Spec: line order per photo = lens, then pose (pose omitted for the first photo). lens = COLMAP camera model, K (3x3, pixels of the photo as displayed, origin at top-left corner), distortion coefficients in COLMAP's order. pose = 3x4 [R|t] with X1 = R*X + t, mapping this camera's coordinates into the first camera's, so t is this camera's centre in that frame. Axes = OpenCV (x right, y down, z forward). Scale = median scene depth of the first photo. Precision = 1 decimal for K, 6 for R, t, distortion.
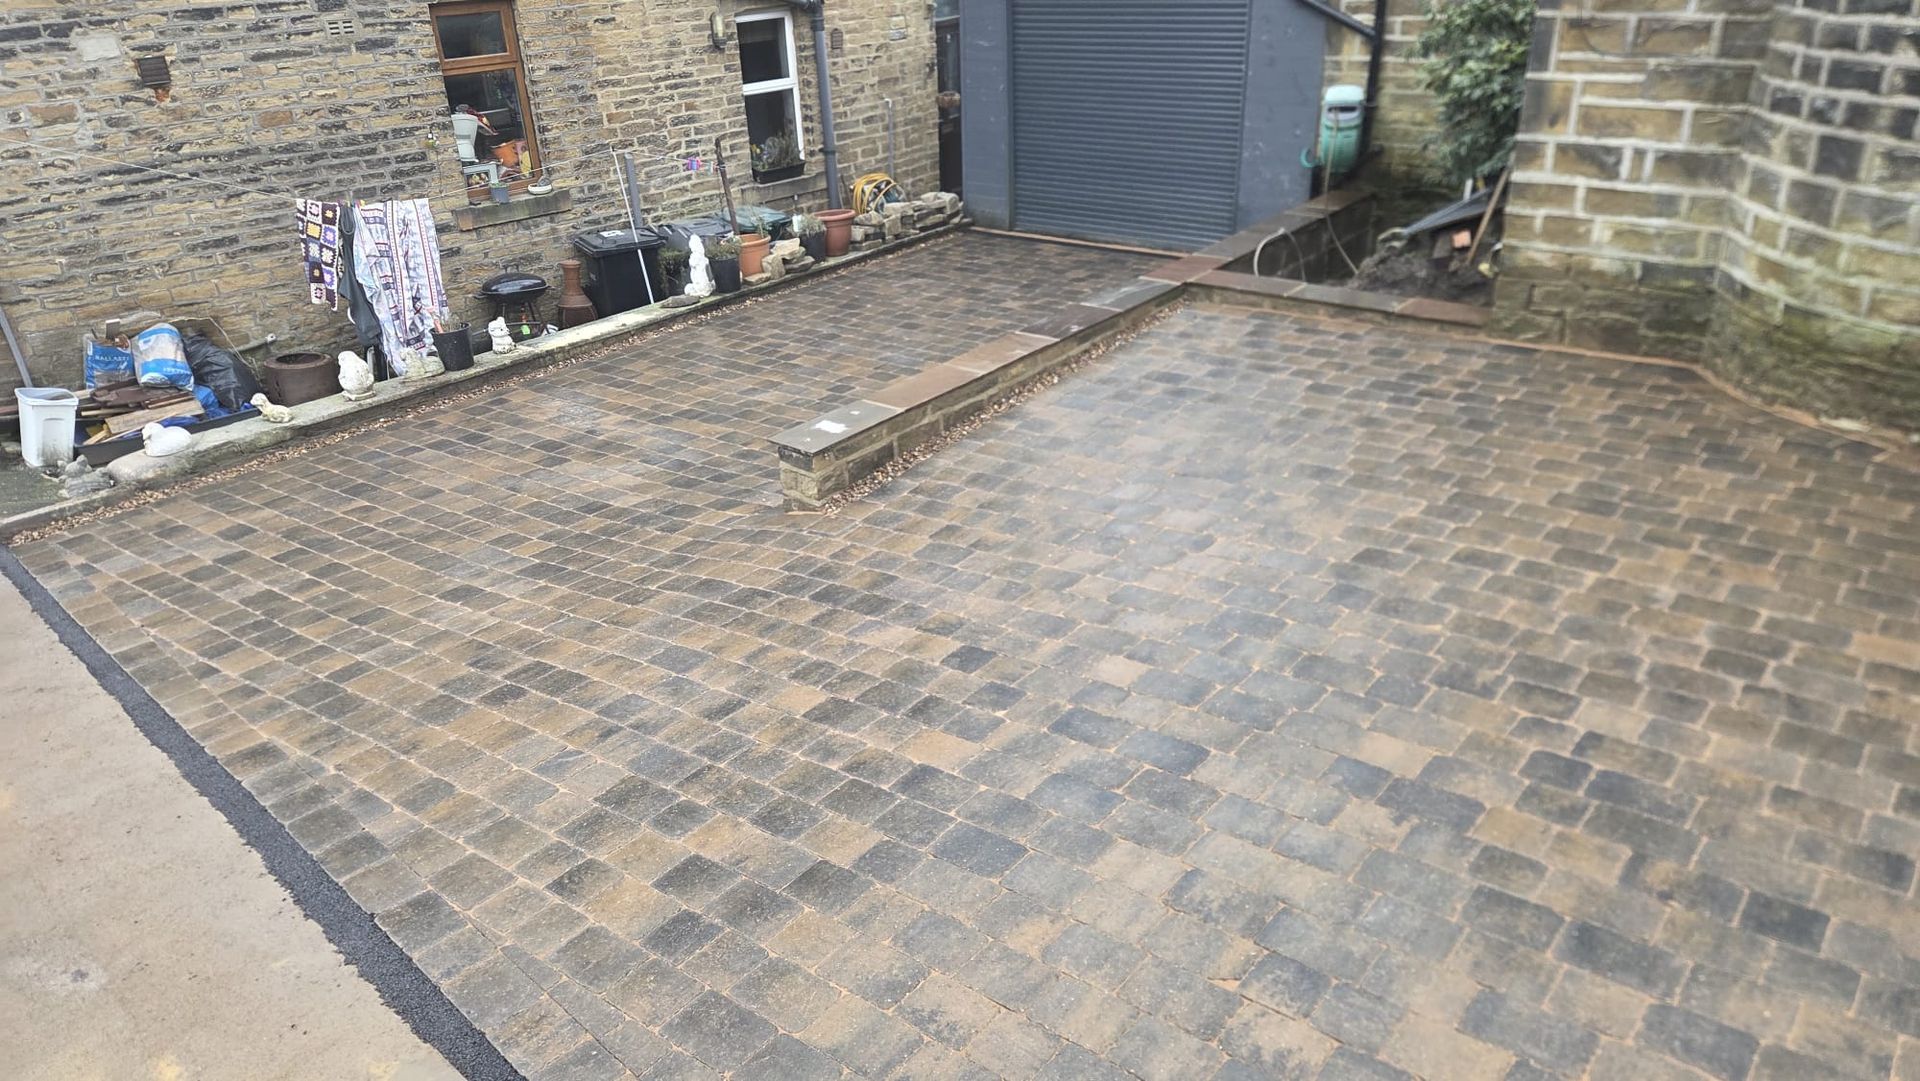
lens RADIAL K [[1229.5, 0, 960.0], [0, 1229.5, 540.5], [0, 0, 1]] dist [0.057140, -0.076572]
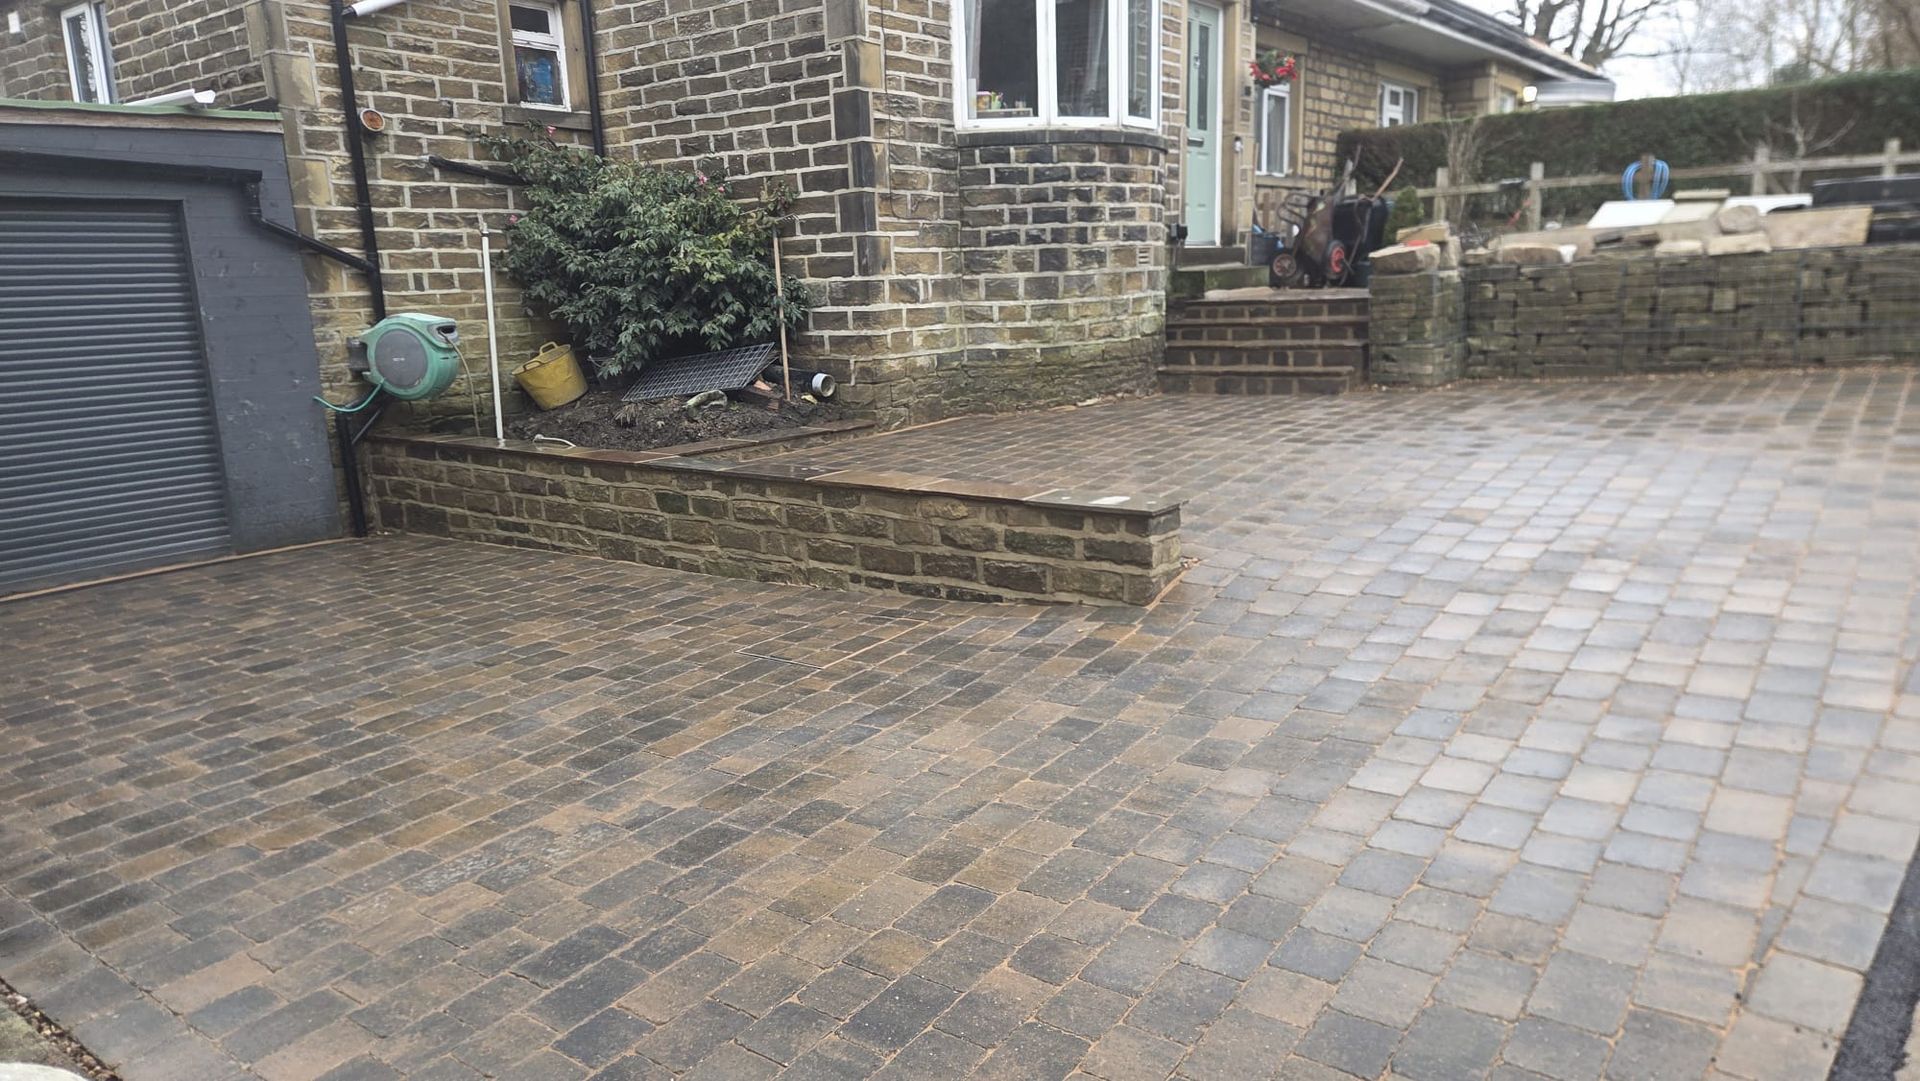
lens RADIAL K [[1229.5, 0, 960.0], [0, 1229.5, 540.5], [0, 0, 1]] dist [0.057140, -0.076572]
pose [[-0.021420, -0.154770, 0.987718, -0.929388], [0.484087, 0.862805, 0.145695, -0.235207], [-0.874758, 0.481262, 0.056440, 1.004787]]
